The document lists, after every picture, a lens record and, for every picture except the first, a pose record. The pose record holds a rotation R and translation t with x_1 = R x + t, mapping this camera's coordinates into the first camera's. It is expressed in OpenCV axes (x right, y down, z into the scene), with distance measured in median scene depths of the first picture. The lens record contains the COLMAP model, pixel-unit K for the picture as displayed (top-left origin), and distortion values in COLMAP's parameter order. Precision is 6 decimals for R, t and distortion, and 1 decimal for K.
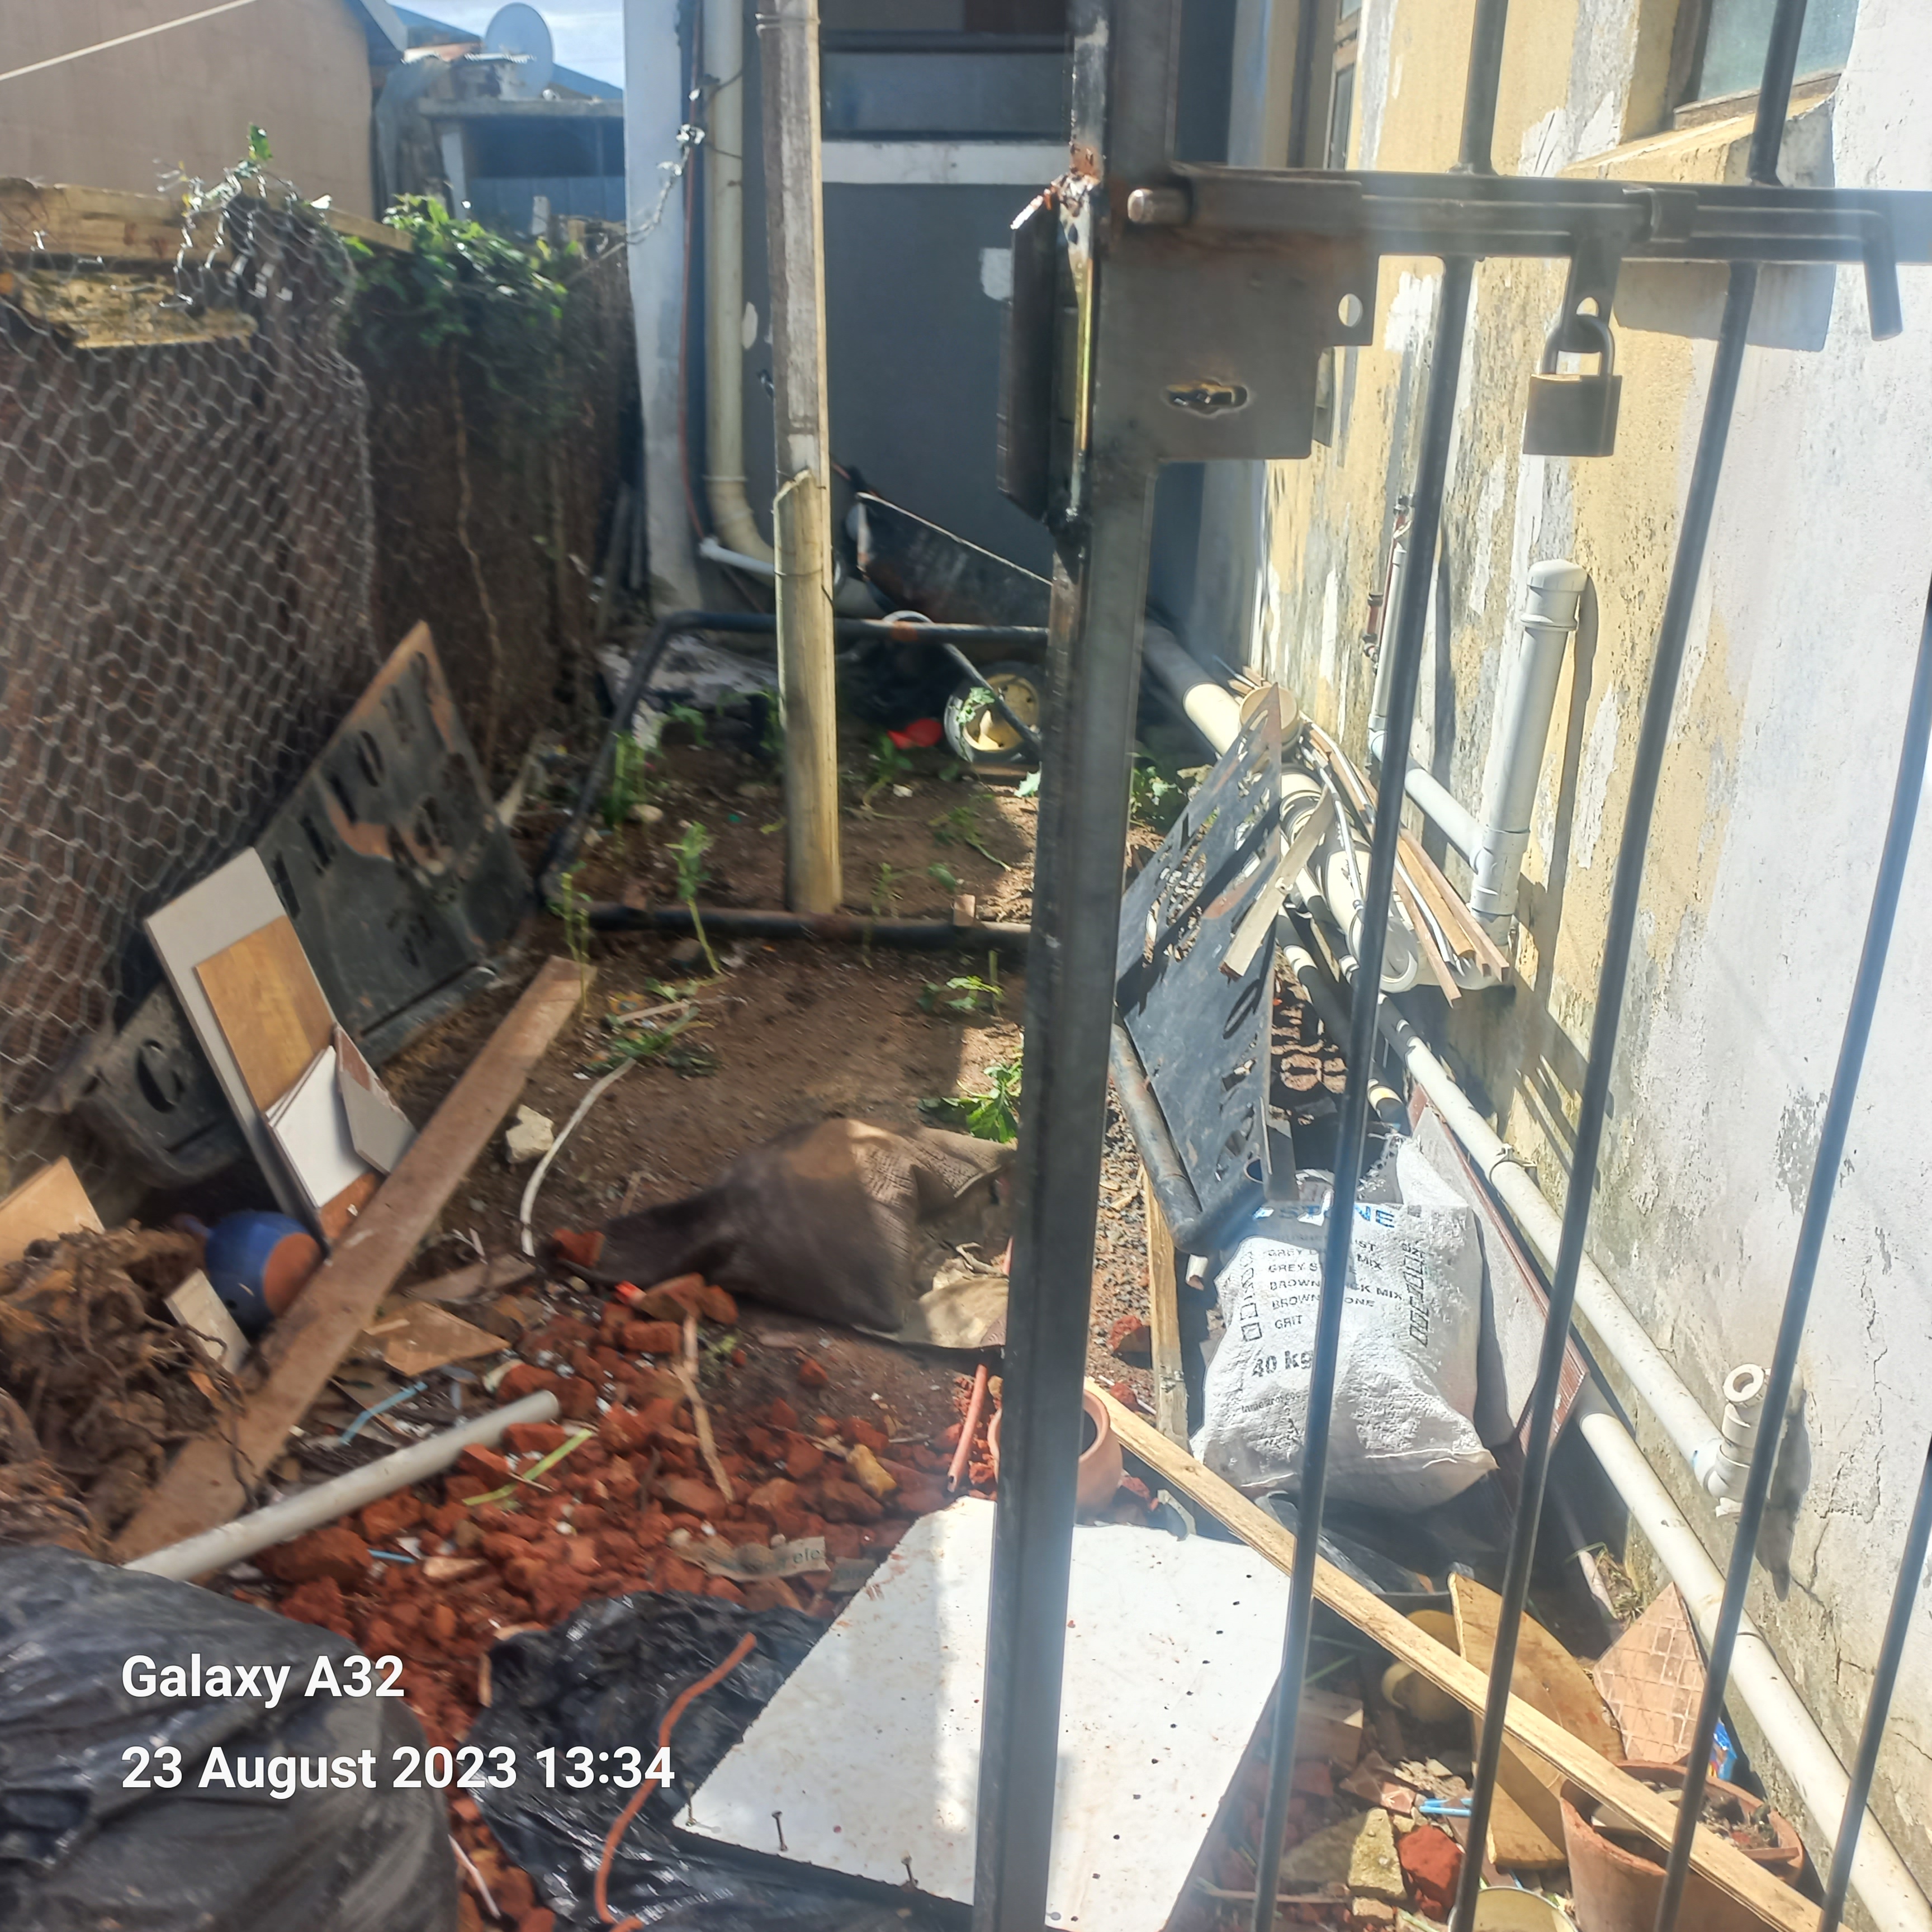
lens RADIAL K [[1912.3, 0, 887.7], [0, 1912.3, 989.8], [0, 0, 1]] dist [0.051332, 0.000000]
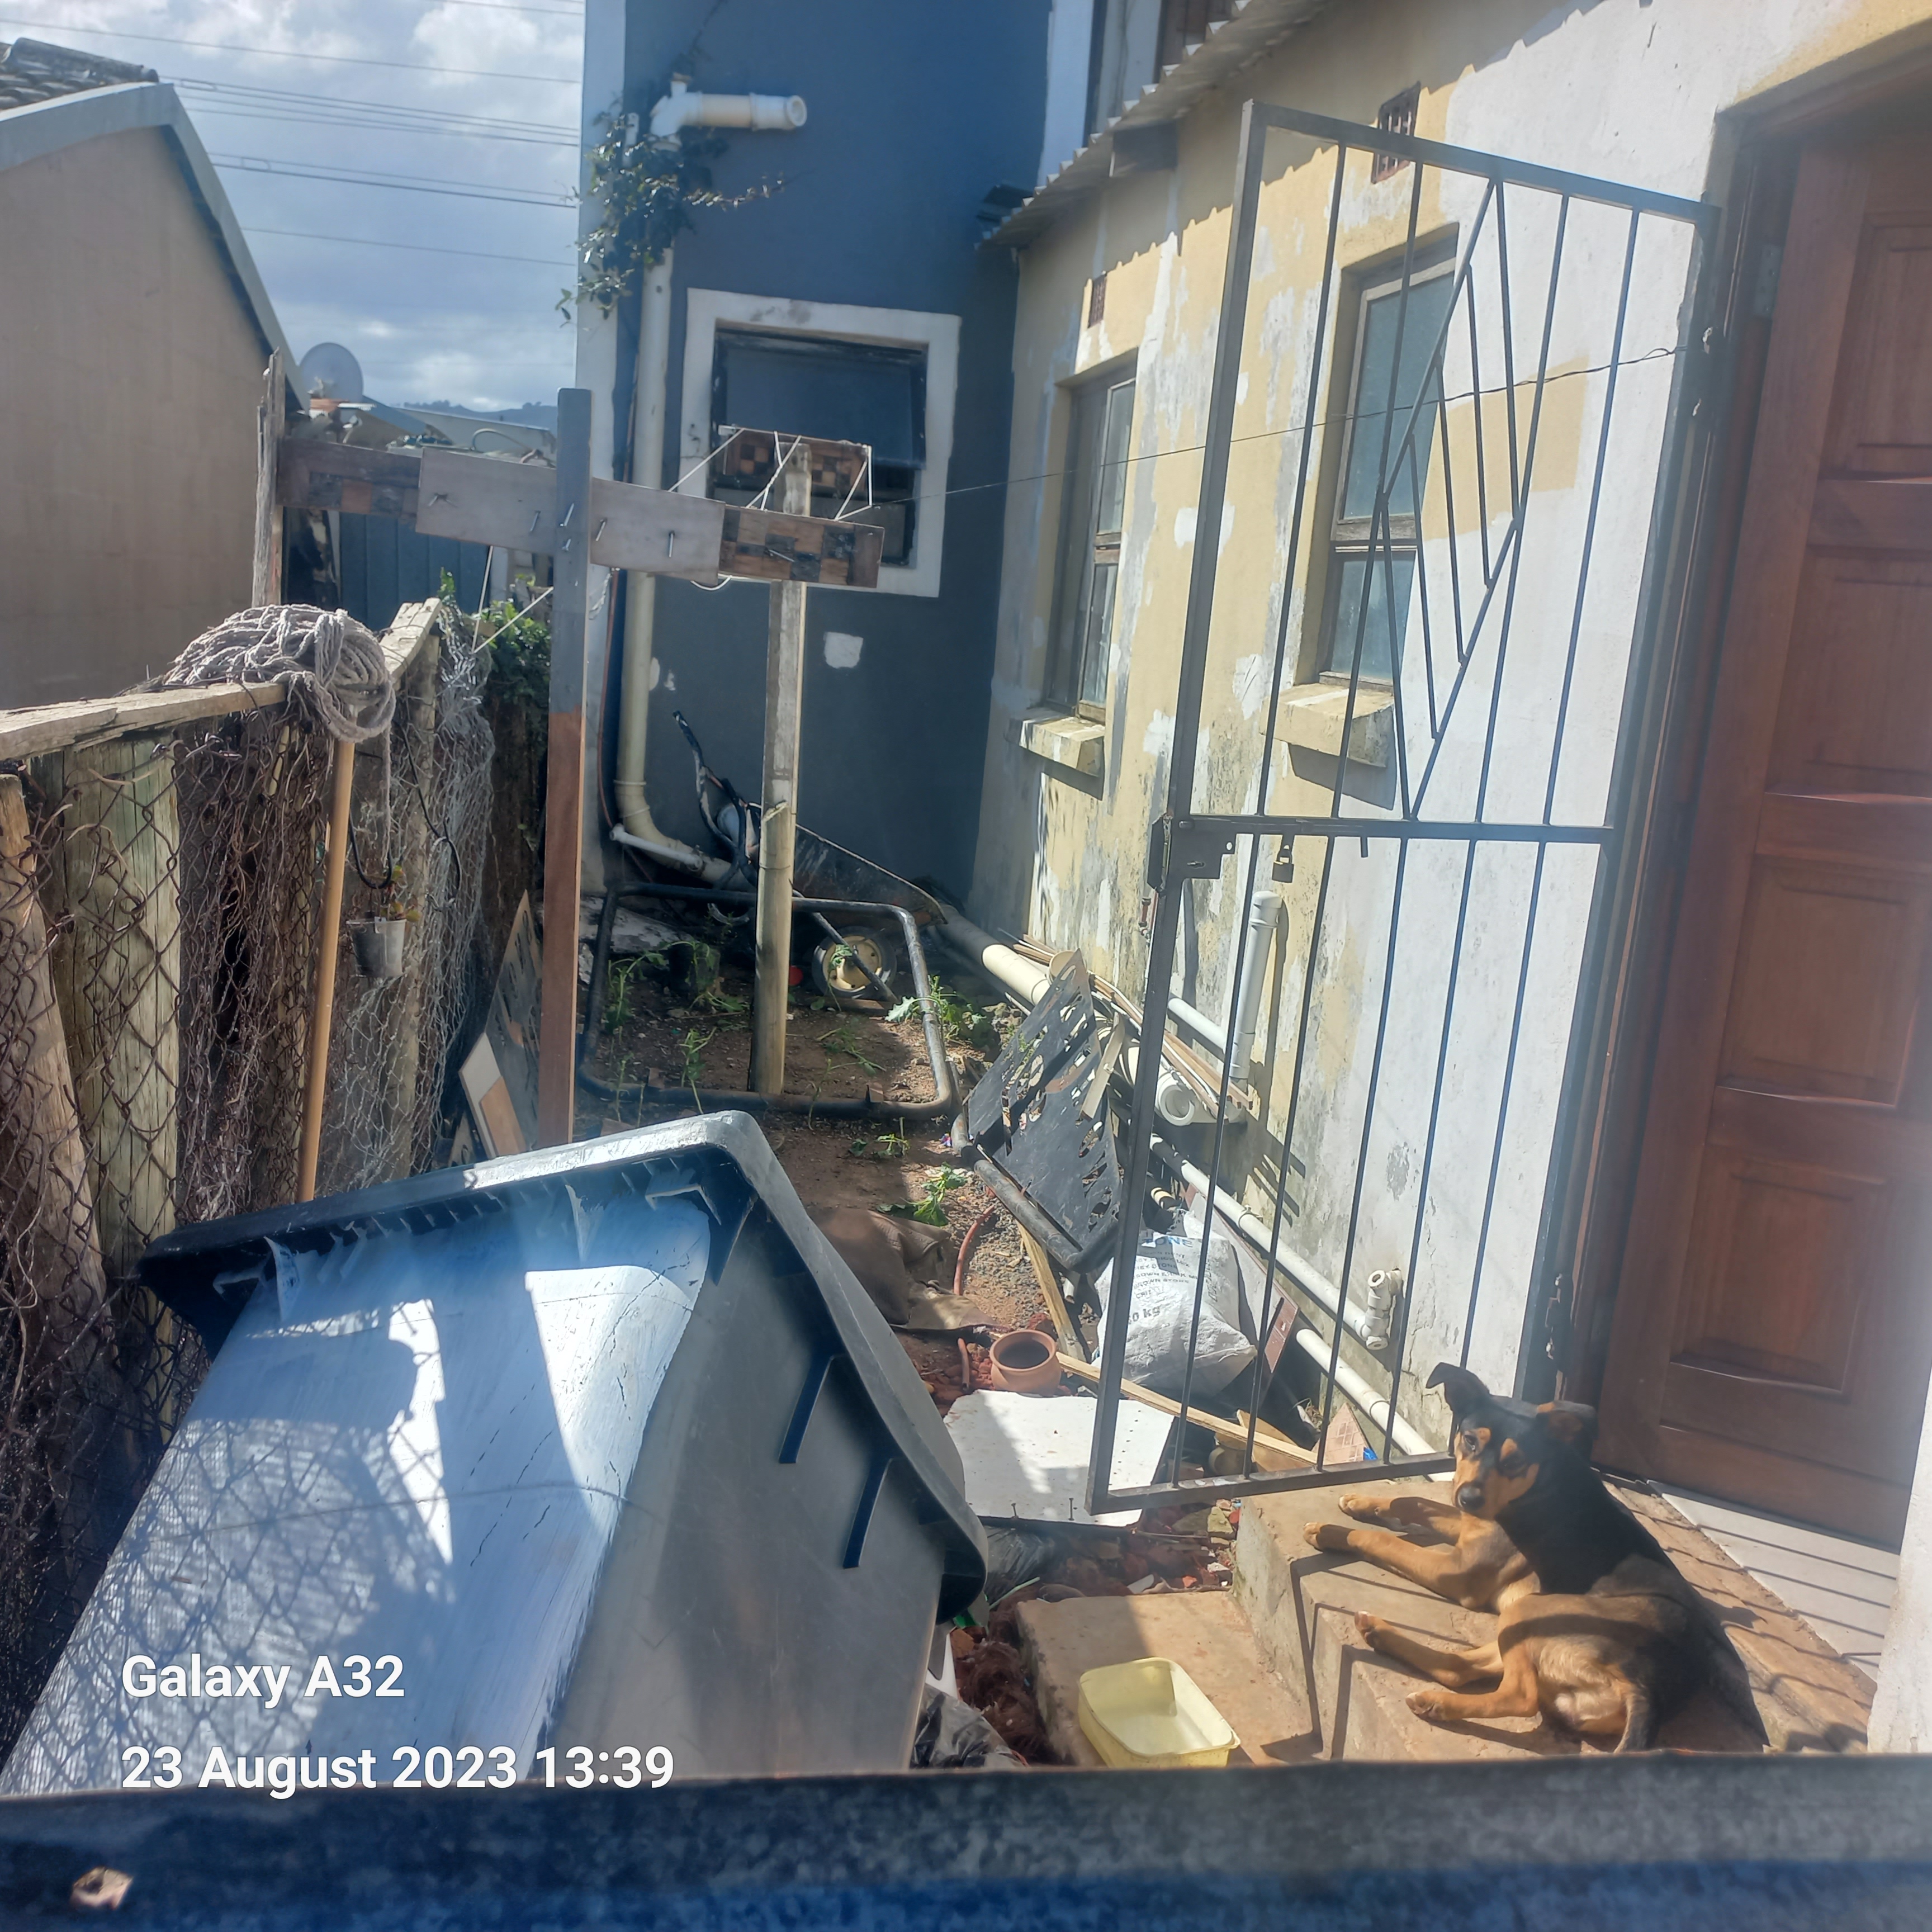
lens RADIAL K [[1644.0, 0, 1021.7], [0, 1644.0, 996.9], [0, 0, 1]] dist [0.123132, -0.000098]
pose [[0.974616, 0.023886, 0.222605, -0.198261], [0.004128, 0.992206, -0.124539, 0.065234], [-0.223845, 0.122297, 0.966921, -0.403414]]
